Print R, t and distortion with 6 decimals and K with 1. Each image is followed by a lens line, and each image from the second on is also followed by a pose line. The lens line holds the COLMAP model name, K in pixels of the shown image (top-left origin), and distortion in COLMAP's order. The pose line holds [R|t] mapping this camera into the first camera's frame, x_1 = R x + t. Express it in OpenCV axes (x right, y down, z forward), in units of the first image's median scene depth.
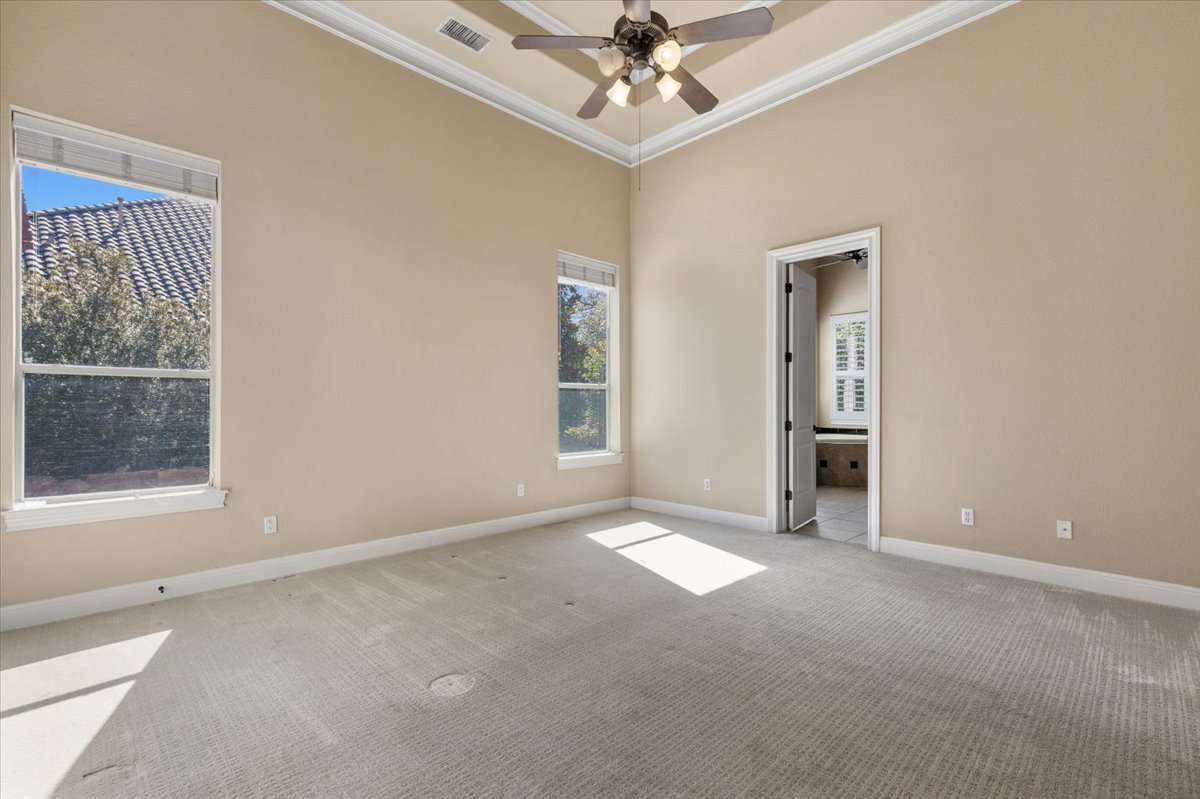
lens RADIAL K [[548.0, 0, 597.9], [0, 548.0, 402.8], [0, 0, 1]] dist [-0.002560, -0.000191]
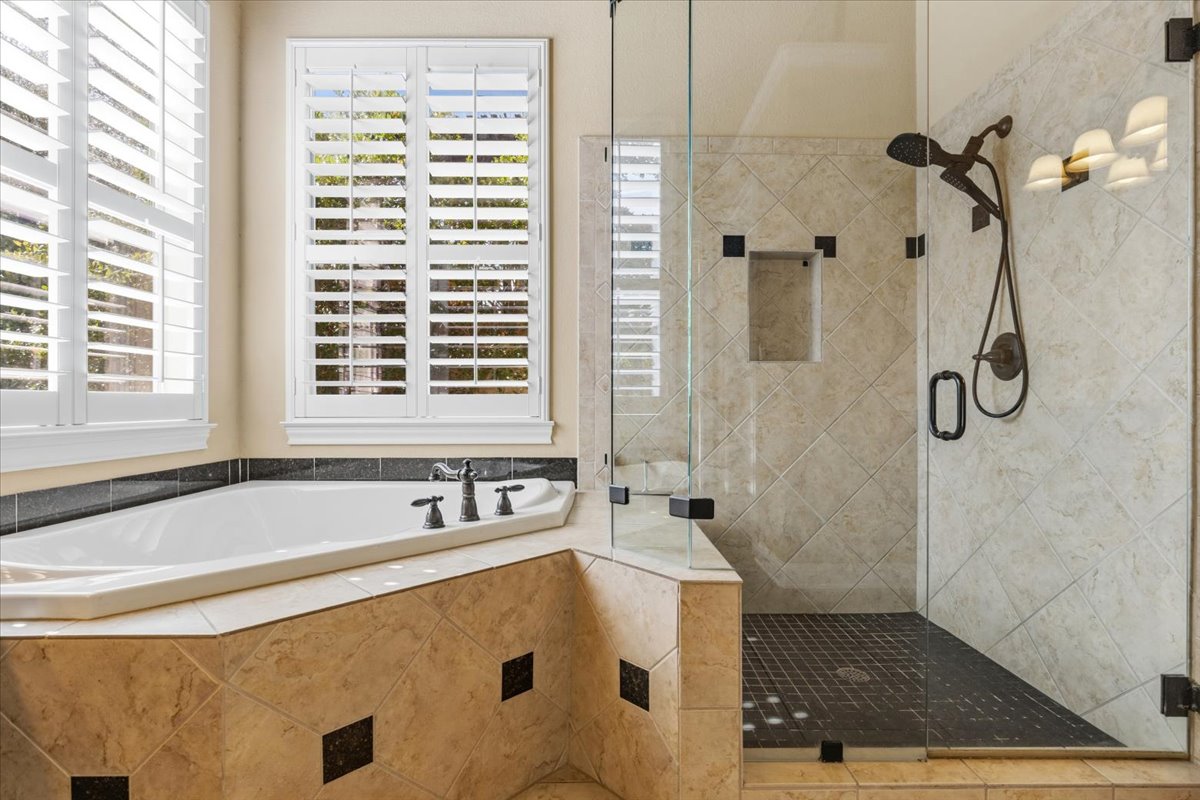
lens RADIAL K [[548.0, 0, 597.9], [0, 548.0, 403.3], [0, 0, 1]] dist [-0.002560, -0.000191]
pose [[0.699450, -0.002045, 0.714679, 0.349485], [-0.004125, 0.999968, 0.006898, 0.017669], [-0.714670, -0.007772, 0.699419, 0.725827]]
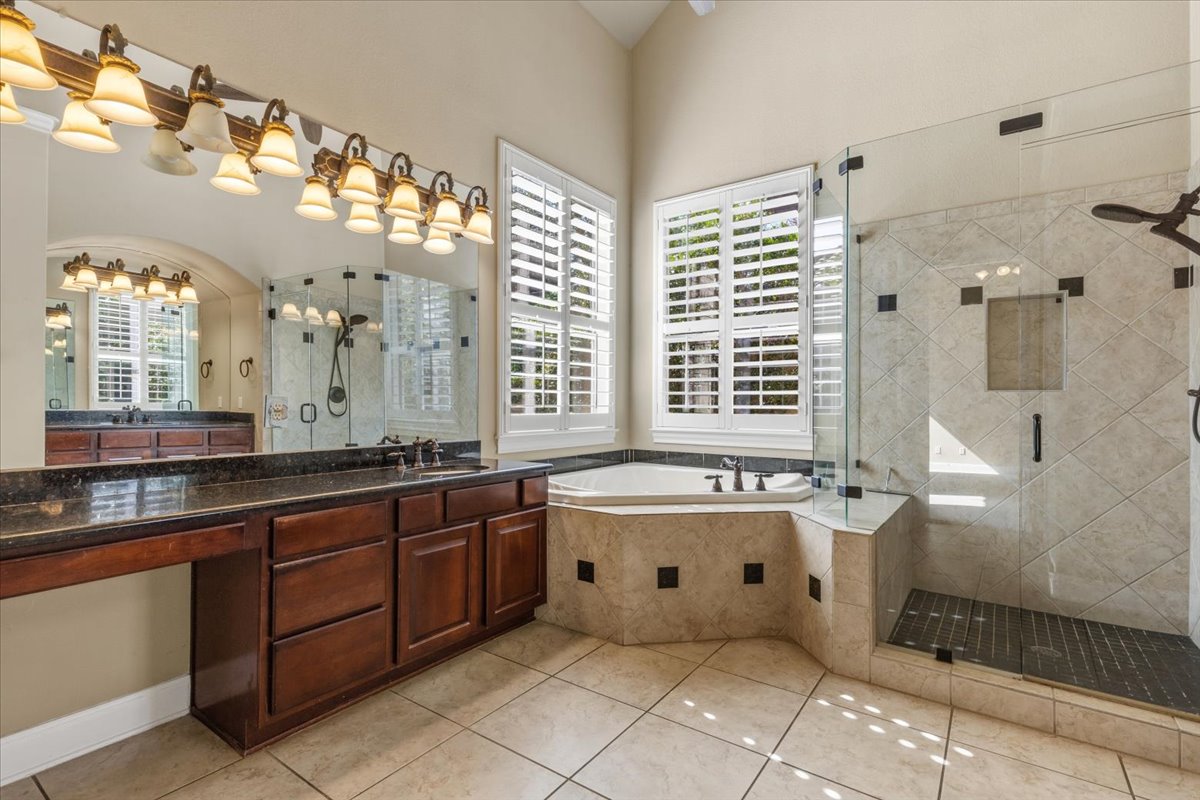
lens RADIAL K [[548.0, 0, 597.9], [0, 548.0, 403.3], [0, 0, 1]] dist [-0.002560, -0.000191]
pose [[0.987479, 0.003307, 0.157714, 0.317394], [-0.004579, 0.999960, 0.007699, 0.004475], [-0.157682, -0.008325, 0.987455, 0.578603]]
